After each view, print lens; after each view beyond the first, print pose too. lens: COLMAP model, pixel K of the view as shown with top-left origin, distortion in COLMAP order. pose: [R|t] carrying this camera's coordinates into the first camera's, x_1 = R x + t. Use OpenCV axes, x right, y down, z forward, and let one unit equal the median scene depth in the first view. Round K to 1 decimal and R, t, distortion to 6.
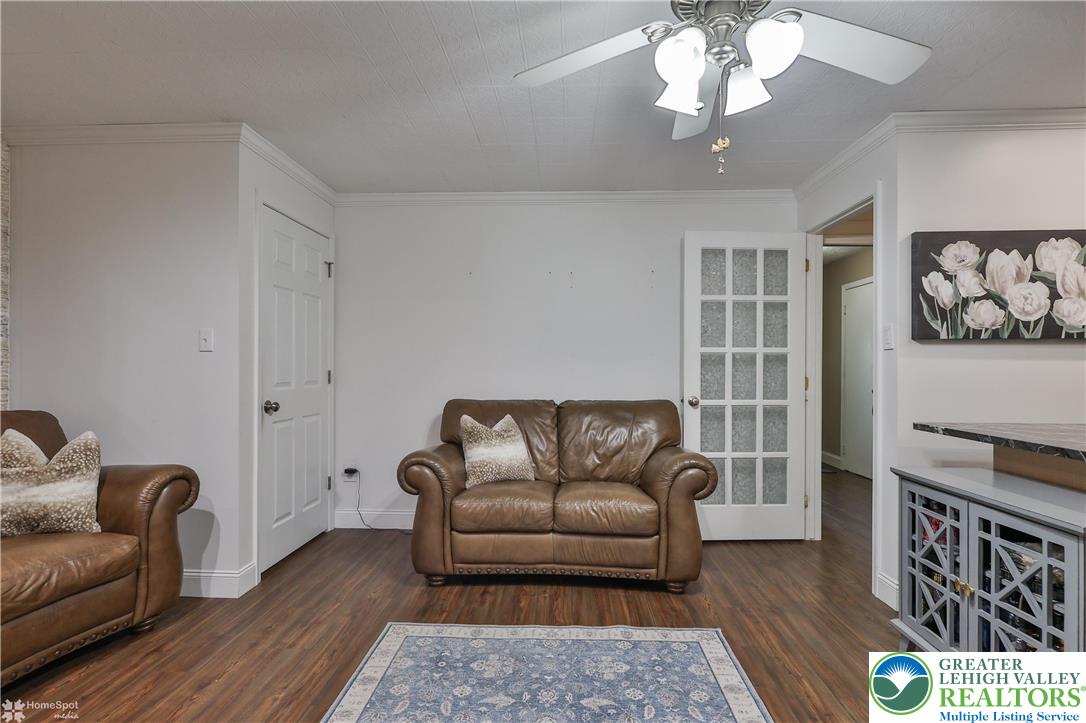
lens RADIAL K [[536.8, 0, 542.4], [0, 536.8, 361.8], [0, 0, 1]] dist [-0.001921, -0.000157]
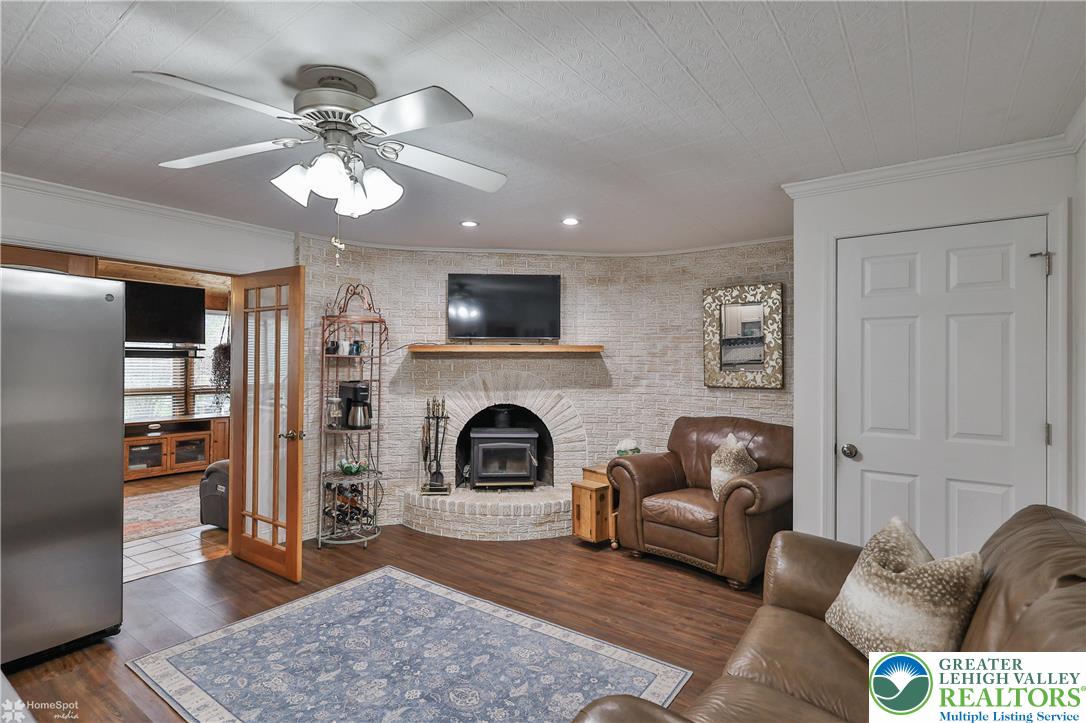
lens RADIAL K [[536.8, 0, 542.0], [0, 536.8, 360.9], [0, 0, 1]] dist [-0.001921, -0.000157]
pose [[-0.545015, -0.010814, -0.838357, 0.908036], [-0.006759, 0.999941, -0.008505, -0.099346], [0.838399, 0.001031, -0.545056, 1.695732]]
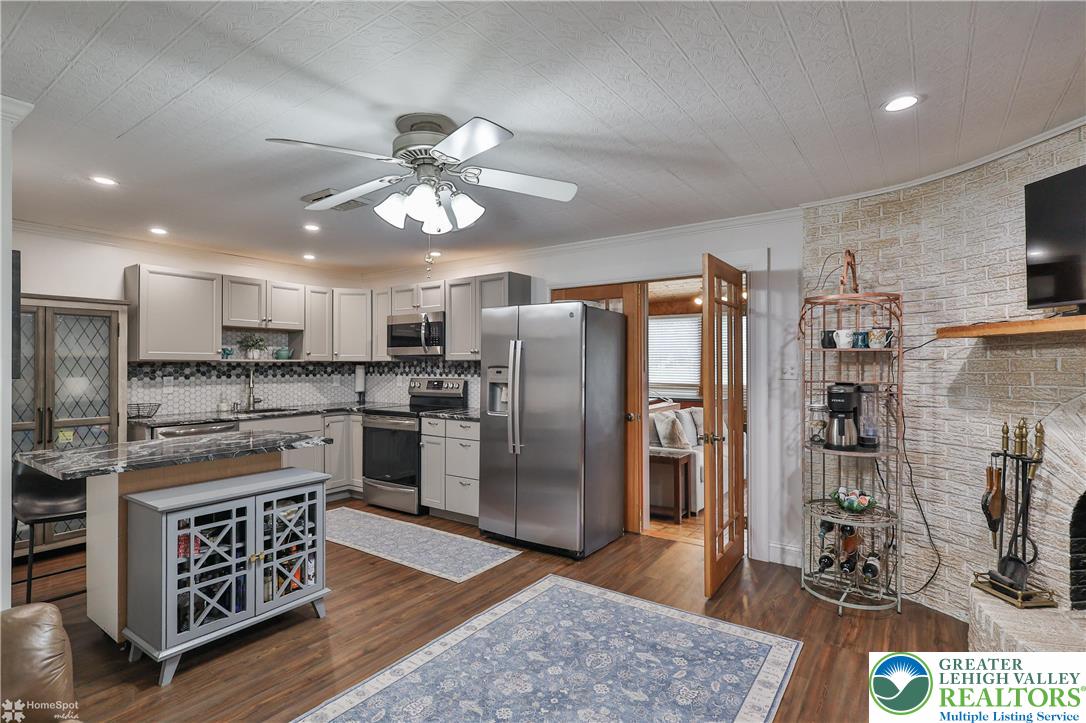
lens RADIAL K [[536.8, 0, 544.1], [0, 536.8, 364.3], [0, 0, 1]] dist [-0.001921, -0.000157]
pose [[-0.842360, -0.000619, 0.538914, -0.595218], [-0.000114, 1.000000, 0.000970, -0.089372], [-0.538915, 0.000755, -0.842360, 1.694925]]
